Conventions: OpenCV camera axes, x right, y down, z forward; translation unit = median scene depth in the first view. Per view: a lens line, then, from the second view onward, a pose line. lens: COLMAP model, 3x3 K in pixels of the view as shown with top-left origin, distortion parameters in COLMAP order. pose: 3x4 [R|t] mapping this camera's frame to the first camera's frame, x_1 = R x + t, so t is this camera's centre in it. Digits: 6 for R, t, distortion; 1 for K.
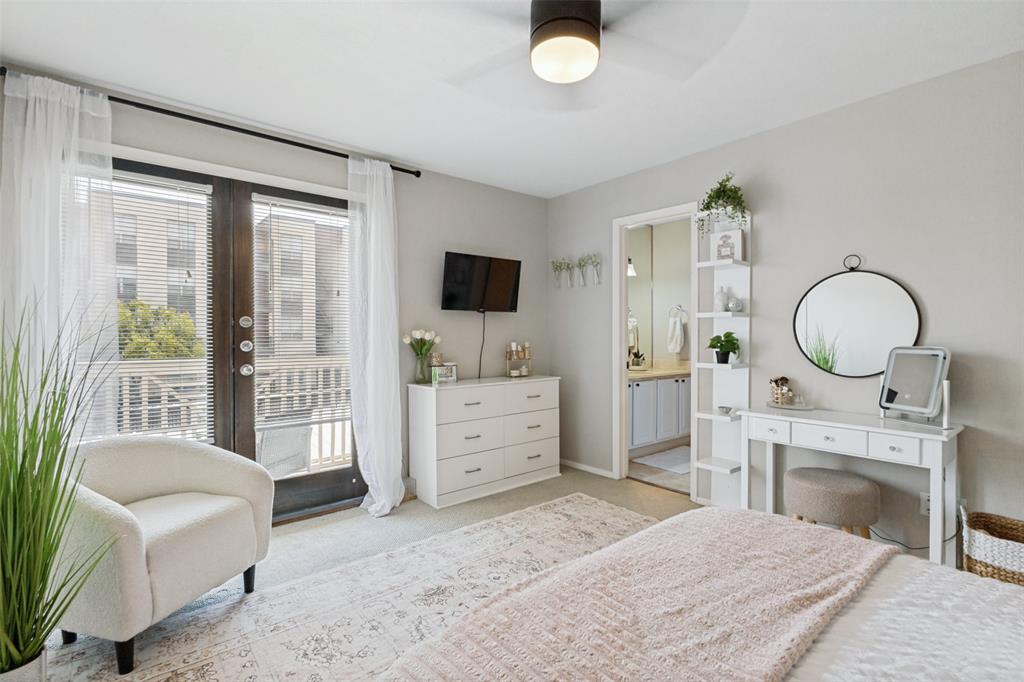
lens RADIAL K [[479.1, 0, 512.4], [0, 479.1, 336.5], [0, 0, 1]] dist [-0.000996, -0.001372]
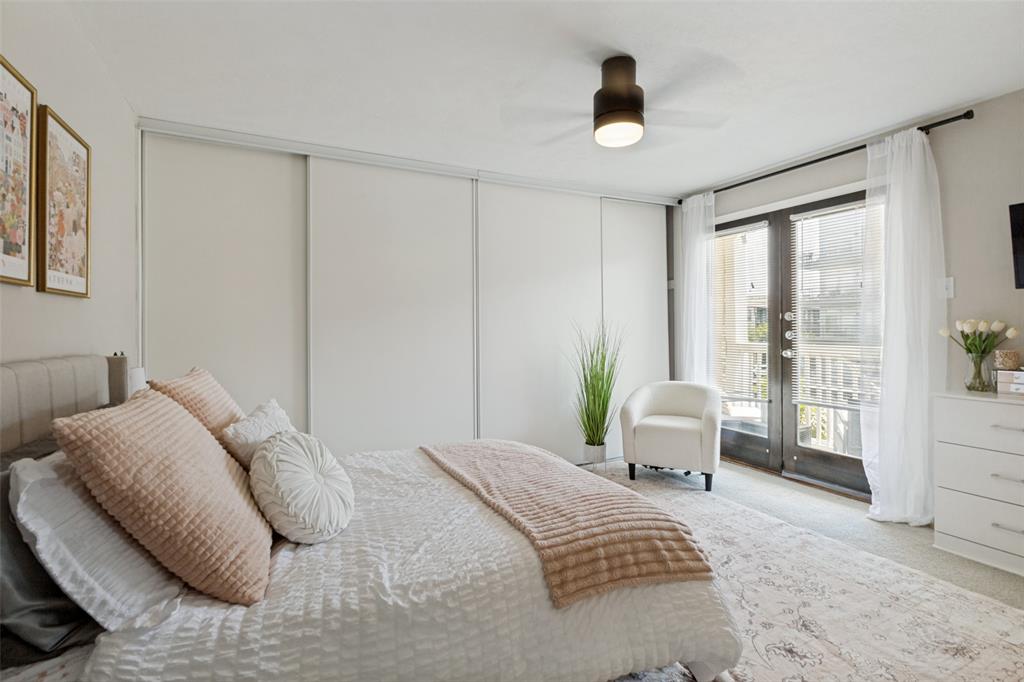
lens RADIAL K [[435.9, 0, 512.9], [0, 435.9, 330.0], [0, 0, 1]] dist [-0.000053, -0.000157]
pose [[-0.203755, 0.000527, -0.979022, 0.722482], [-0.012223, 0.999921, 0.003082, 0.011691], [0.978946, 0.012594, -0.203732, 0.498091]]
